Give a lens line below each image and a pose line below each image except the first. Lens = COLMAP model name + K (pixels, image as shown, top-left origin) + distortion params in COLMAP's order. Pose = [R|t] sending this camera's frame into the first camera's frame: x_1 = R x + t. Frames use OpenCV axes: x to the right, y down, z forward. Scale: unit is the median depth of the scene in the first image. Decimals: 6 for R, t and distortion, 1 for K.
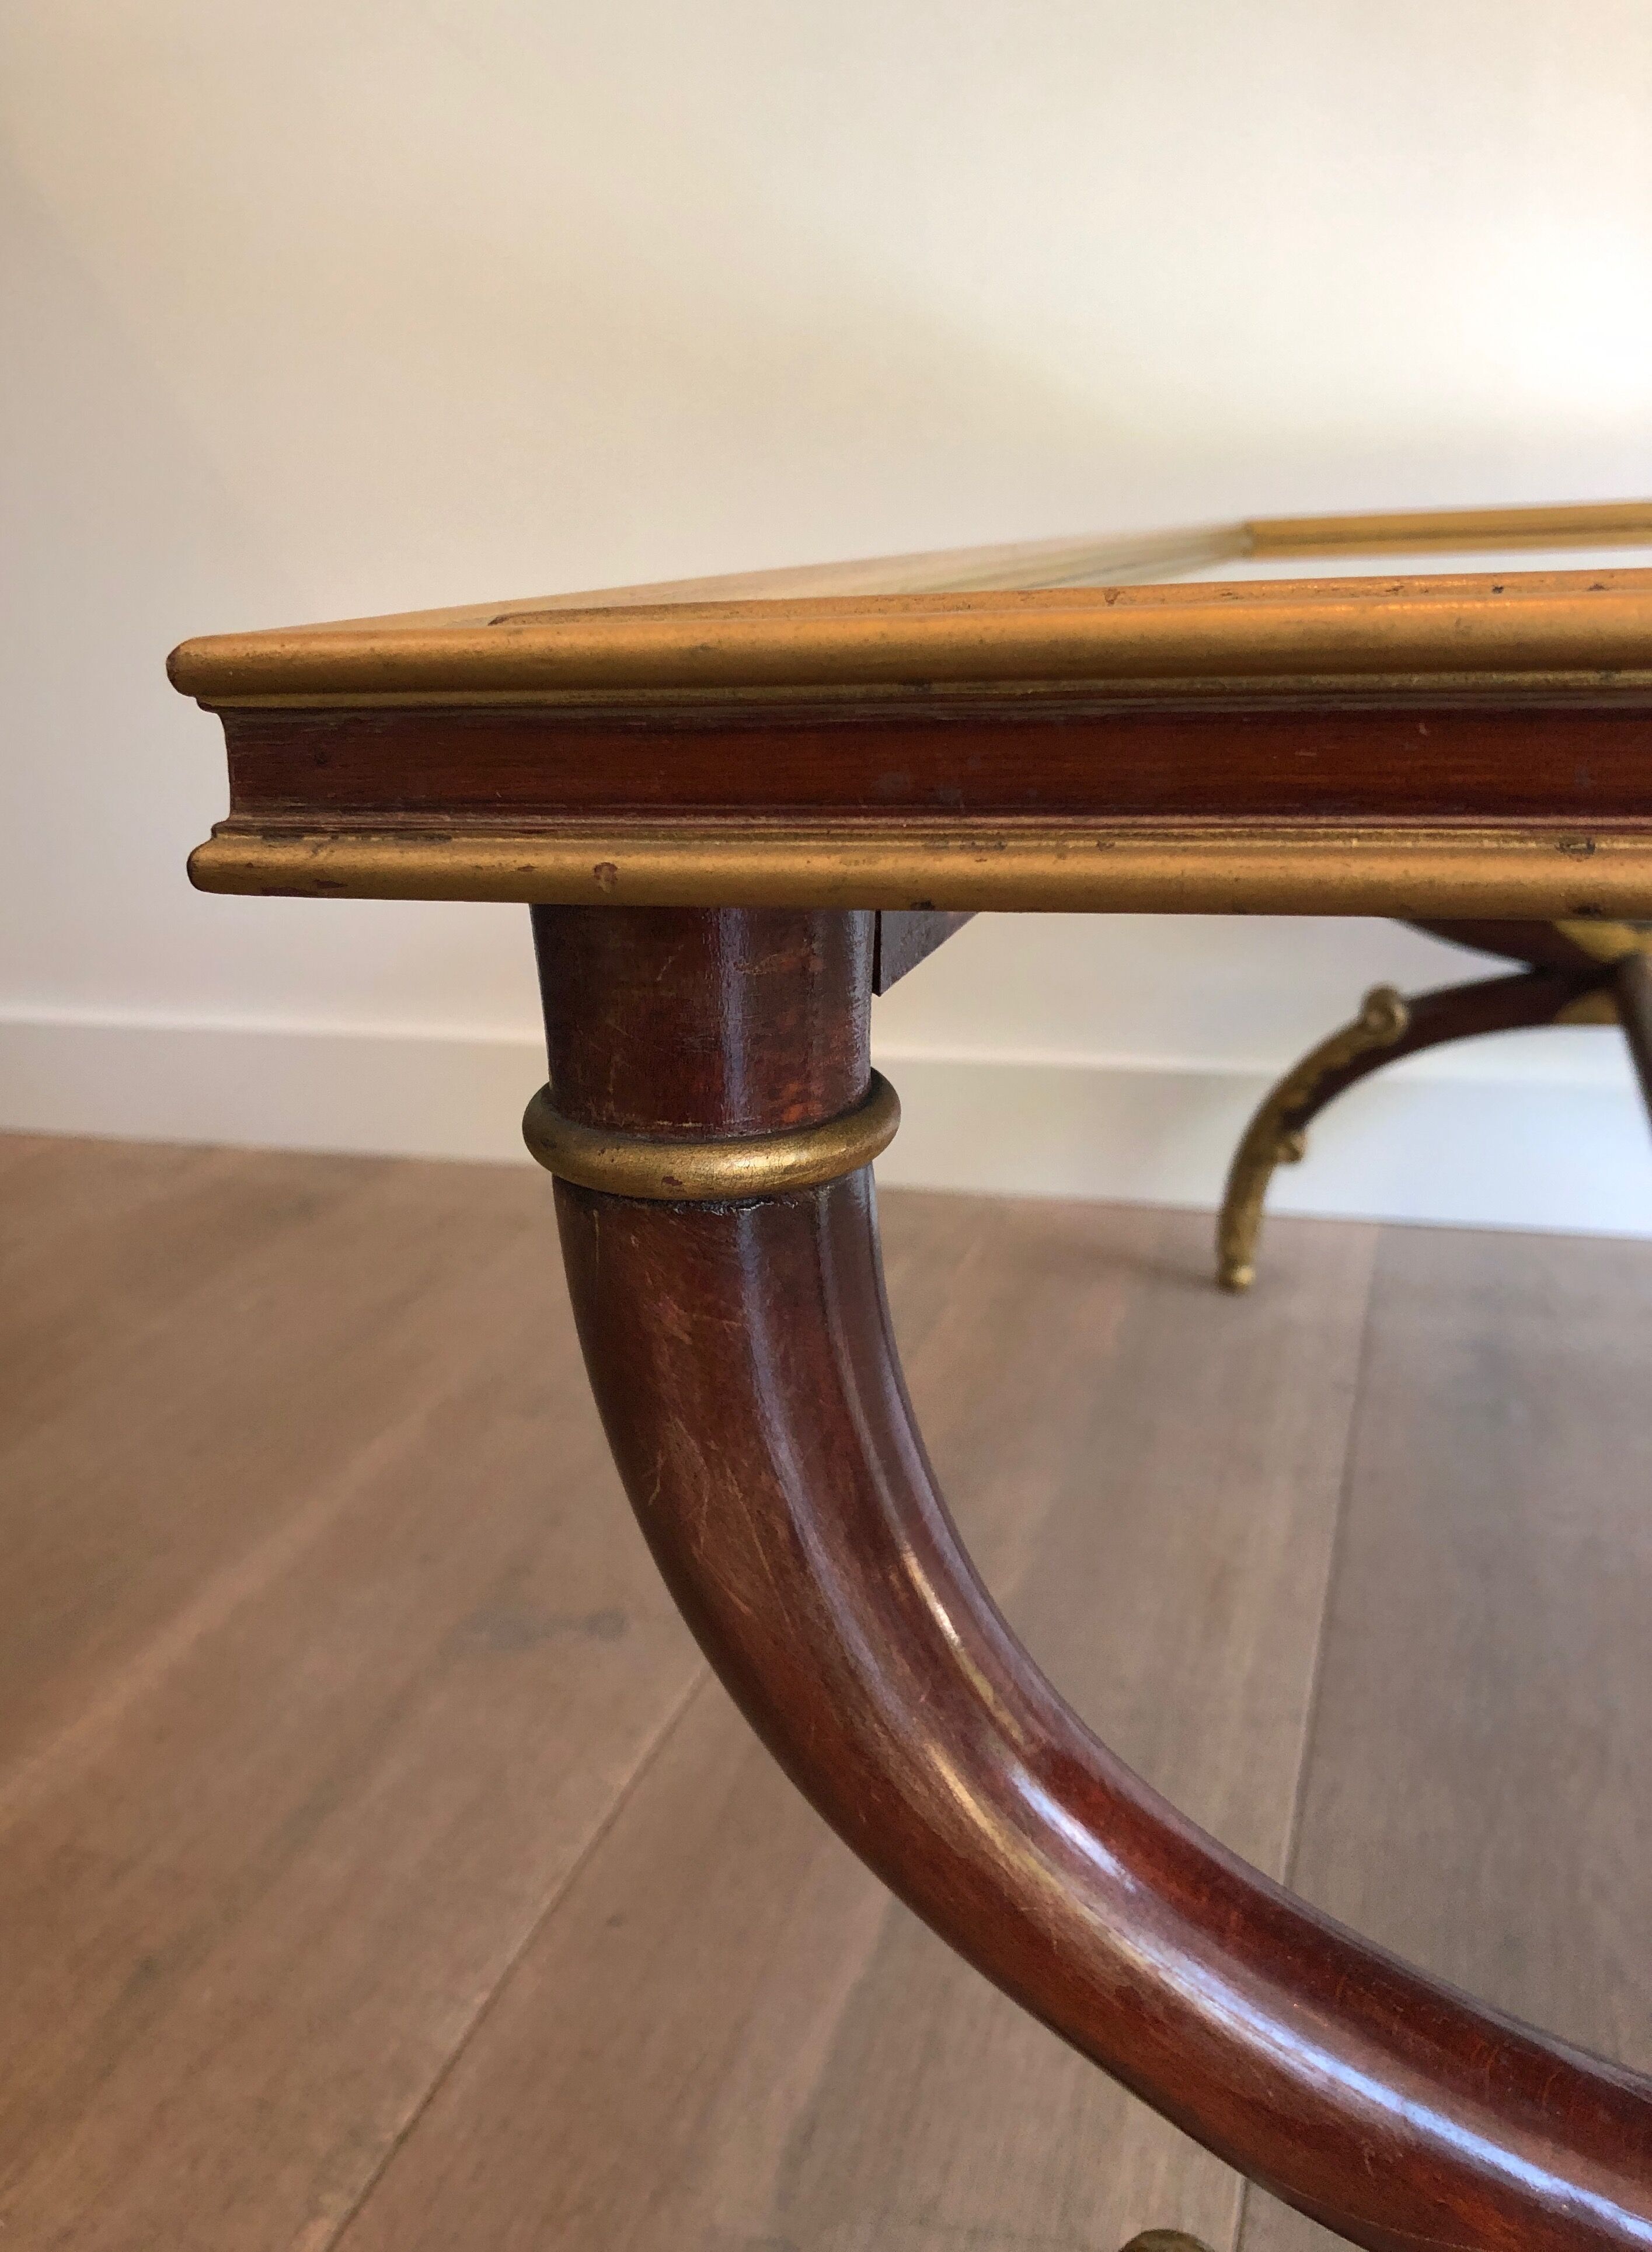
lens RADIAL K [[2041.5, 0, 743.1], [0, 2041.5, 1048.6], [0, 0, 1]] dist [0.001784, -0.004590]
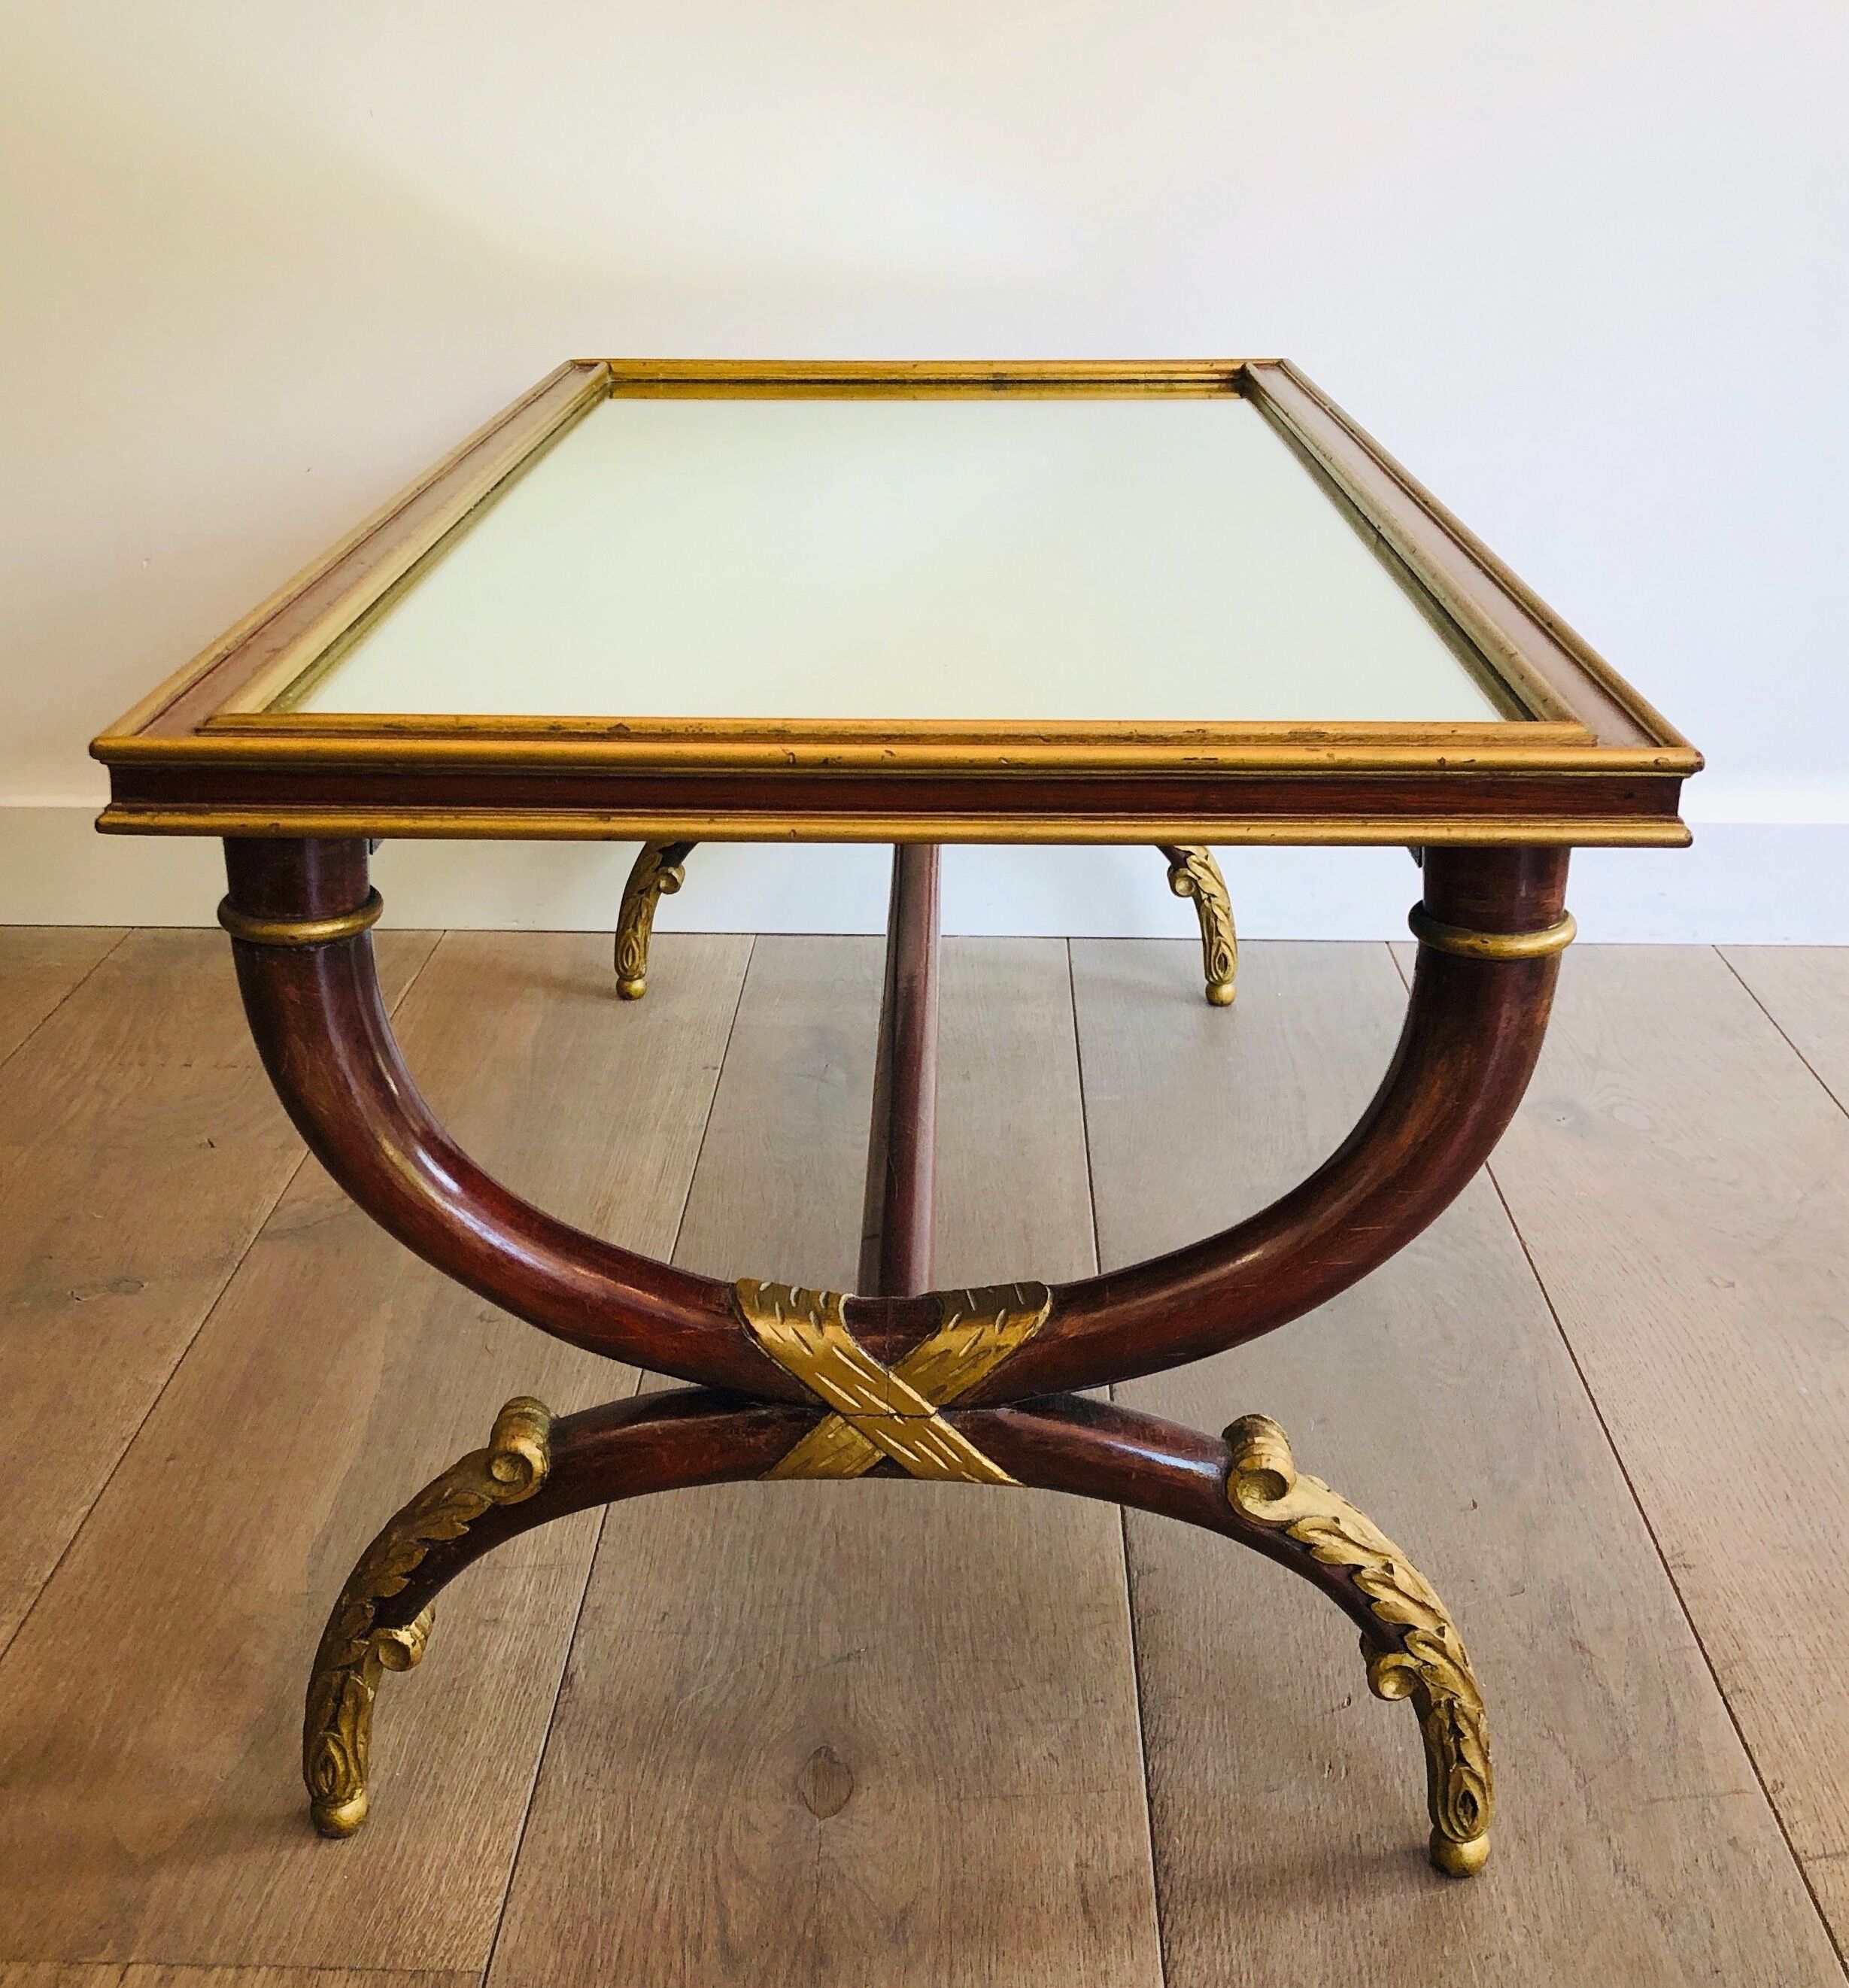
lens RADIAL K [[2553.2, 0, 903.2], [0, 2553.2, 892.6], [0, 0, 1]] dist [0.081640, -0.244566]
pose [[0.951591, -0.048221, 0.303560, -0.256931], [0.029413, 0.997371, 0.066230, -0.165654], [-0.305956, -0.054095, 0.950508, -2.078179]]
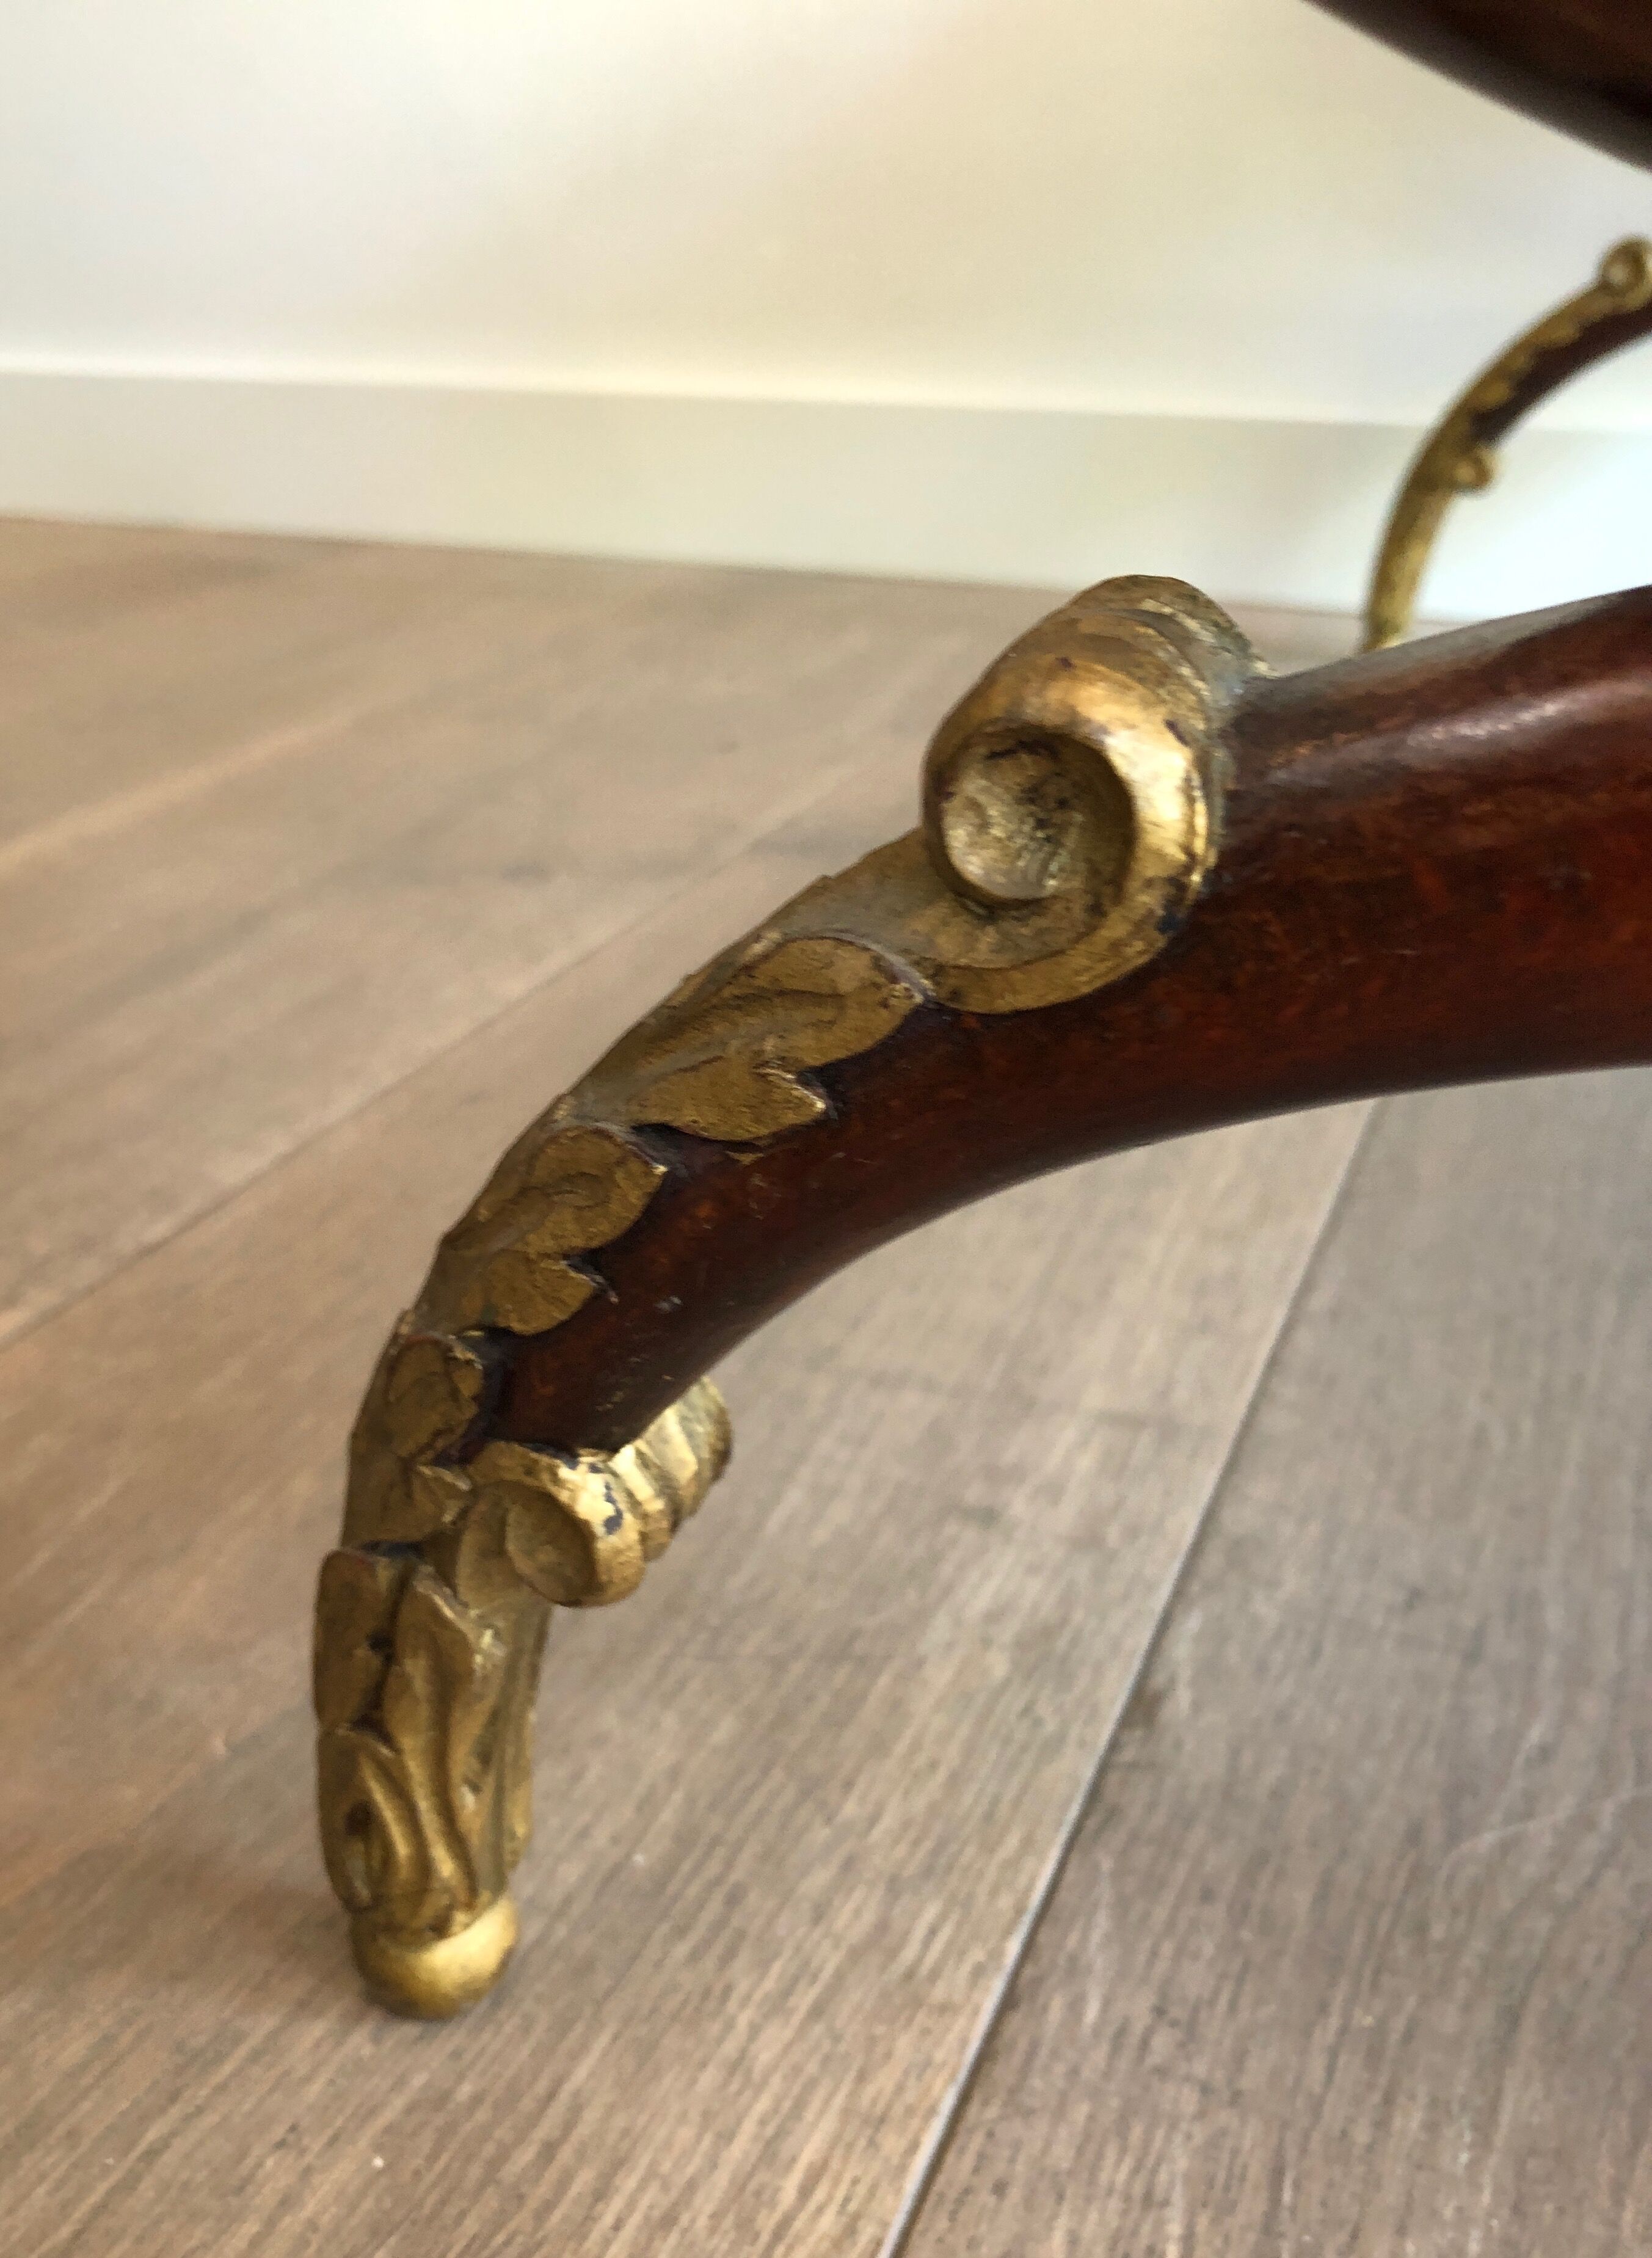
lens RADIAL K [[2134.8, 0, 681.8], [0, 2134.8, 1209.1], [0, 0, 1]] dist [-0.005064, -0.011549]
pose [[0.994768, 0.080321, -0.063124, 0.172884], [-0.065803, 0.976448, 0.205472, 0.750831], [0.078141, -0.200244, 0.976625, 0.542558]]
